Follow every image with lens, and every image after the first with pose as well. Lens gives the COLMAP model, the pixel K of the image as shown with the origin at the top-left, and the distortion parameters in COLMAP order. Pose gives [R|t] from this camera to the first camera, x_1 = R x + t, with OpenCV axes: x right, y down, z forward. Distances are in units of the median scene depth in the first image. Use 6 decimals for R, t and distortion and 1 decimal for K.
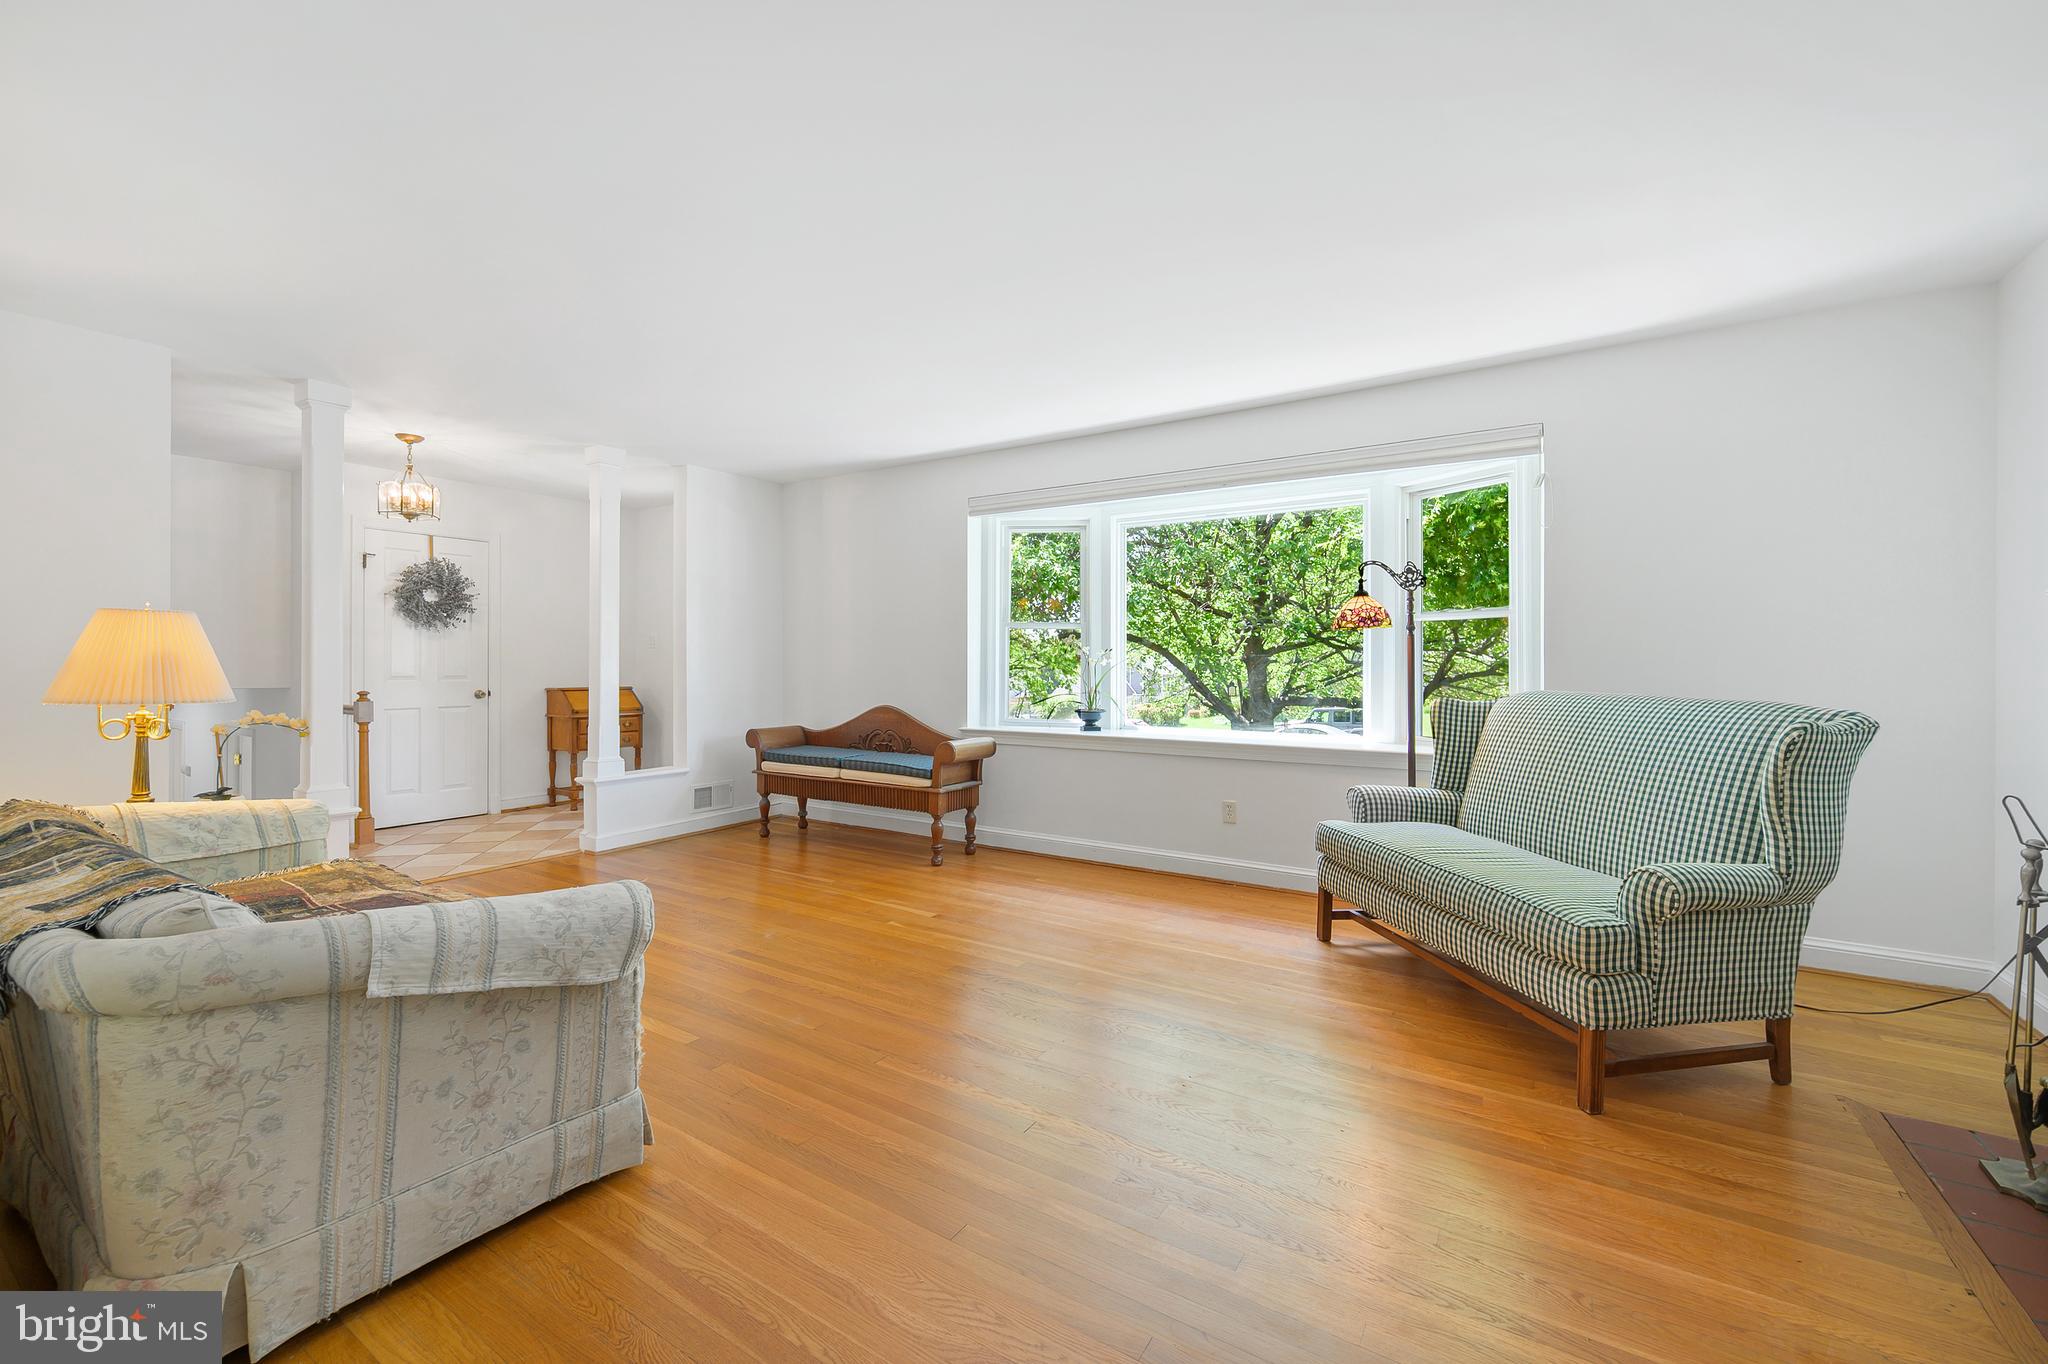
lens RADIAL K [[825.0, 0, 1025.8], [0, 825.0, 661.3], [0, 0, 1]] dist [-0.000396, -0.000045]
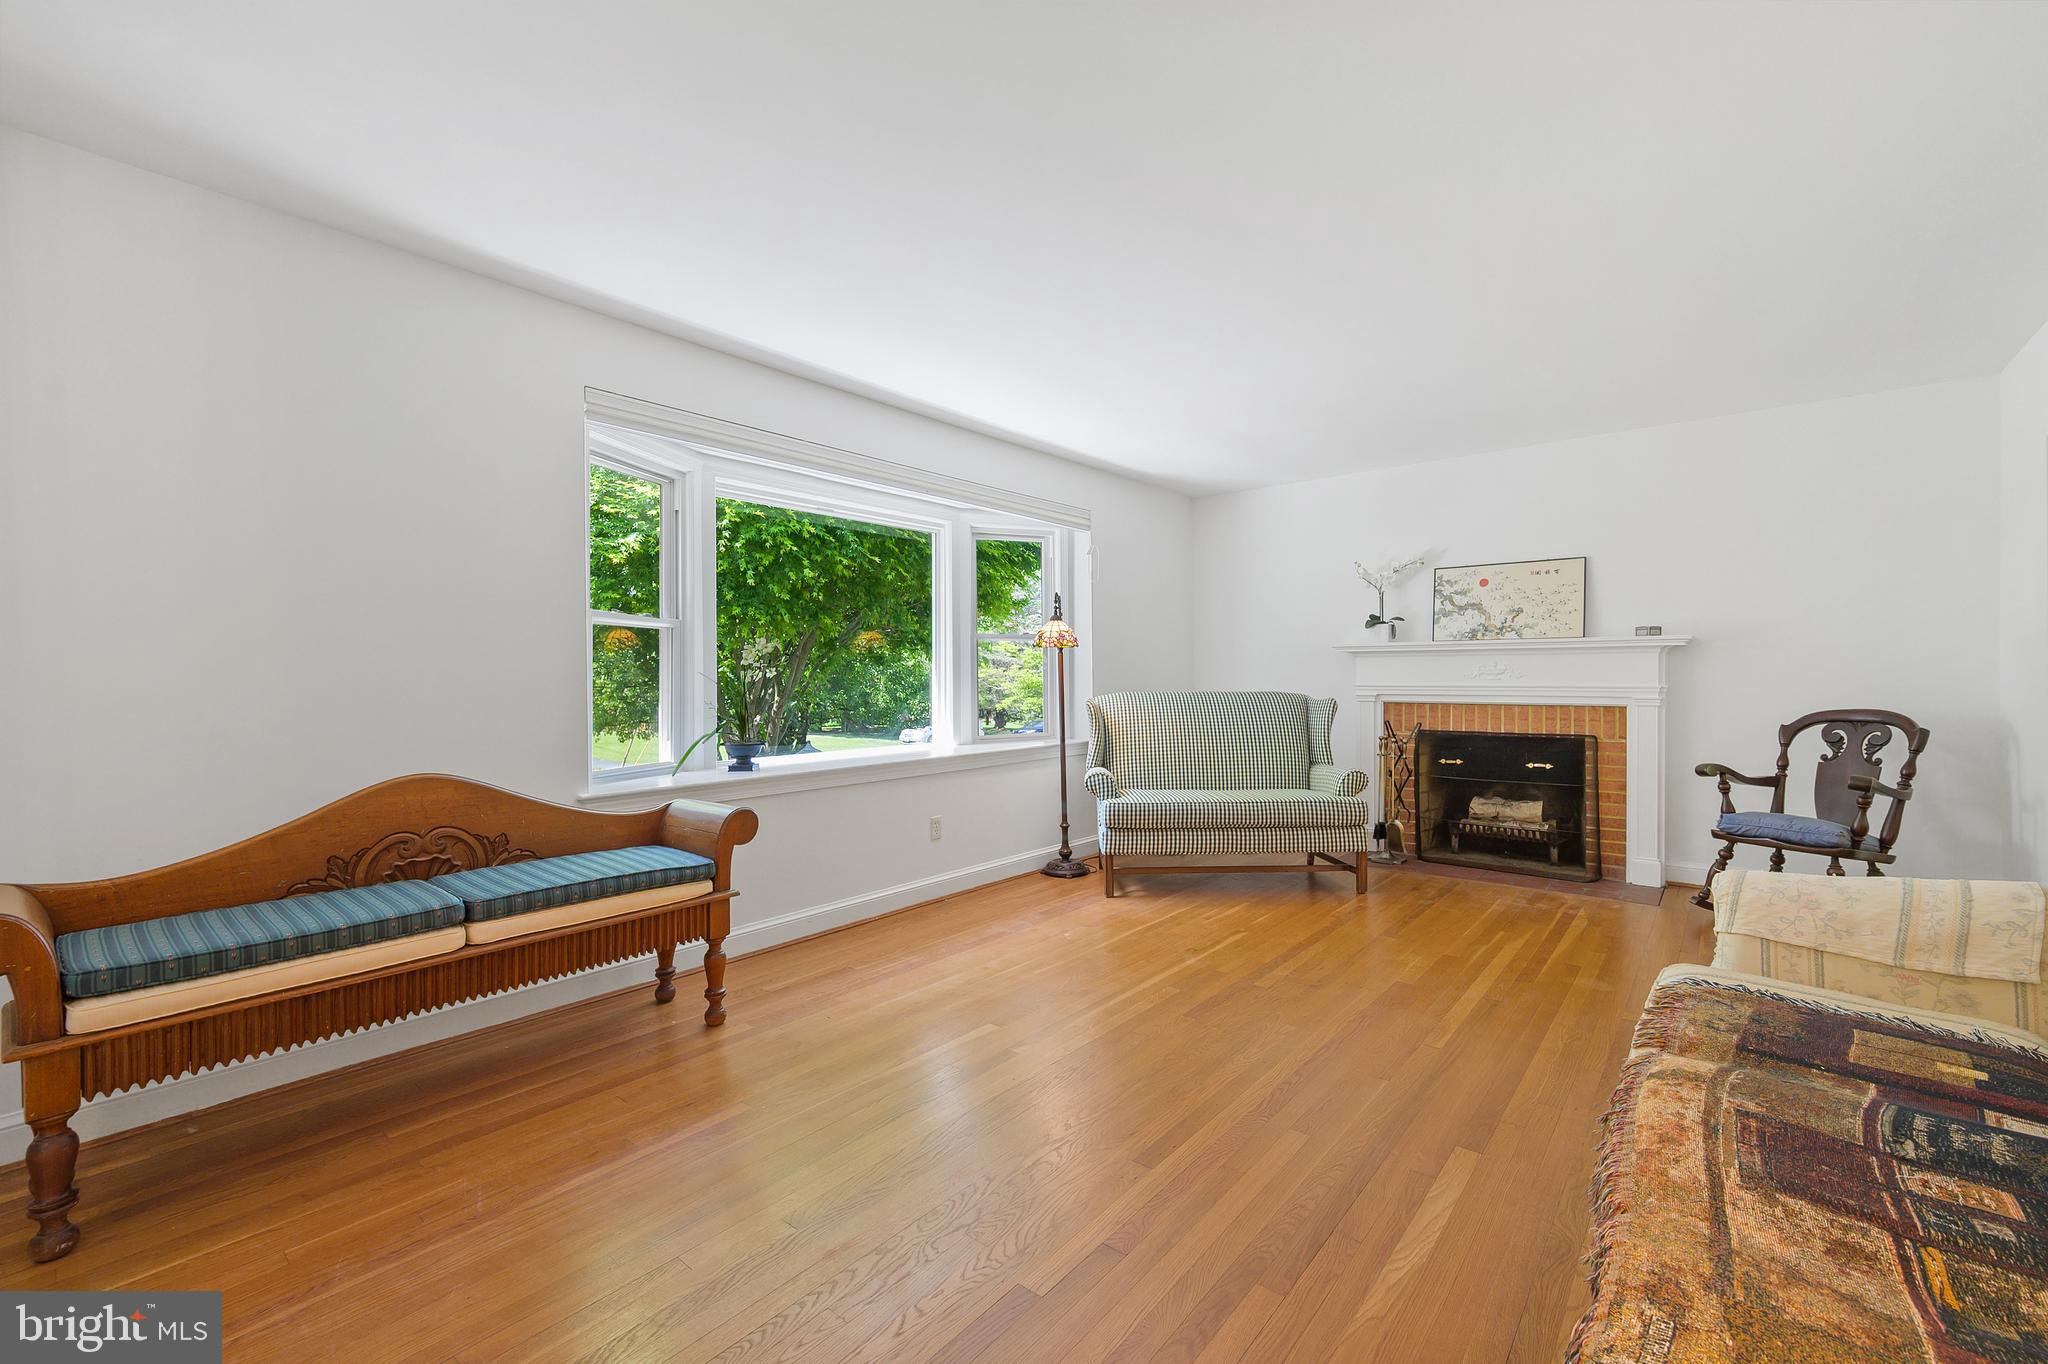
lens RADIAL K [[843.9, 0, 1016.3], [0, 843.9, 672.7], [0, 0, 1]] dist [-0.001042, -0.000069]
pose [[0.132393, -0.000382, 0.991197, -0.703613], [0.003200, 0.999995, -0.000042, -0.002387], [-0.991192, 0.003178, 0.132393, 0.733416]]
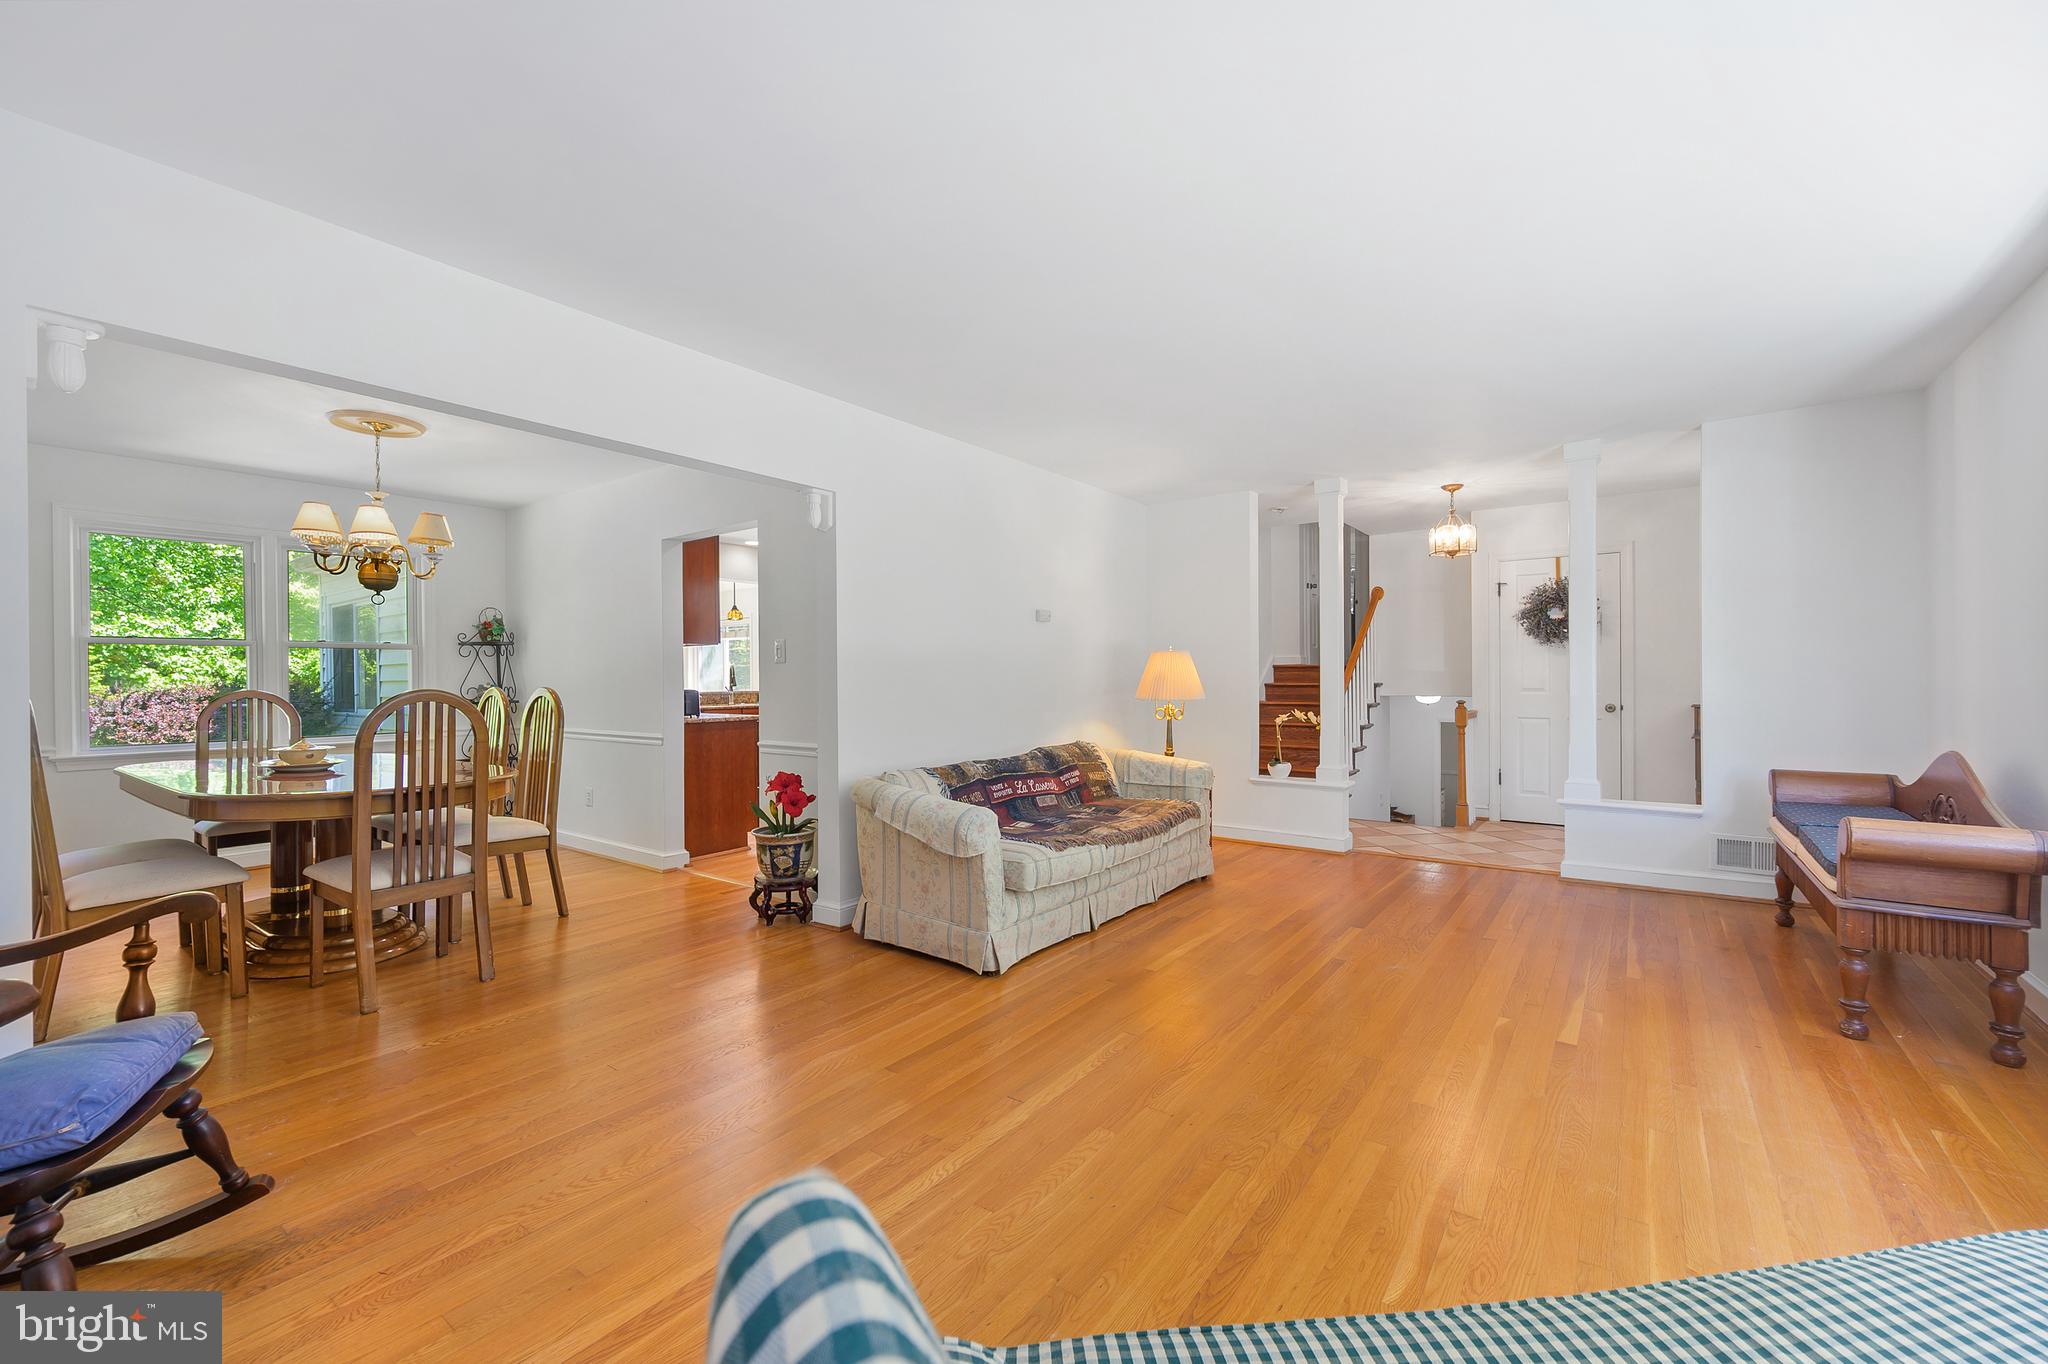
lens RADIAL K [[823.8, 0, 1024.0], [0, 823.8, 682.0], [0, 0, 1]] dist [-0.000379, -0.000212]
pose [[-0.059414, 0.004735, -0.998222, 0.503975], [0.007505, 0.999963, 0.004296, -0.001138], [0.998205, -0.007237, -0.059448, 0.490290]]
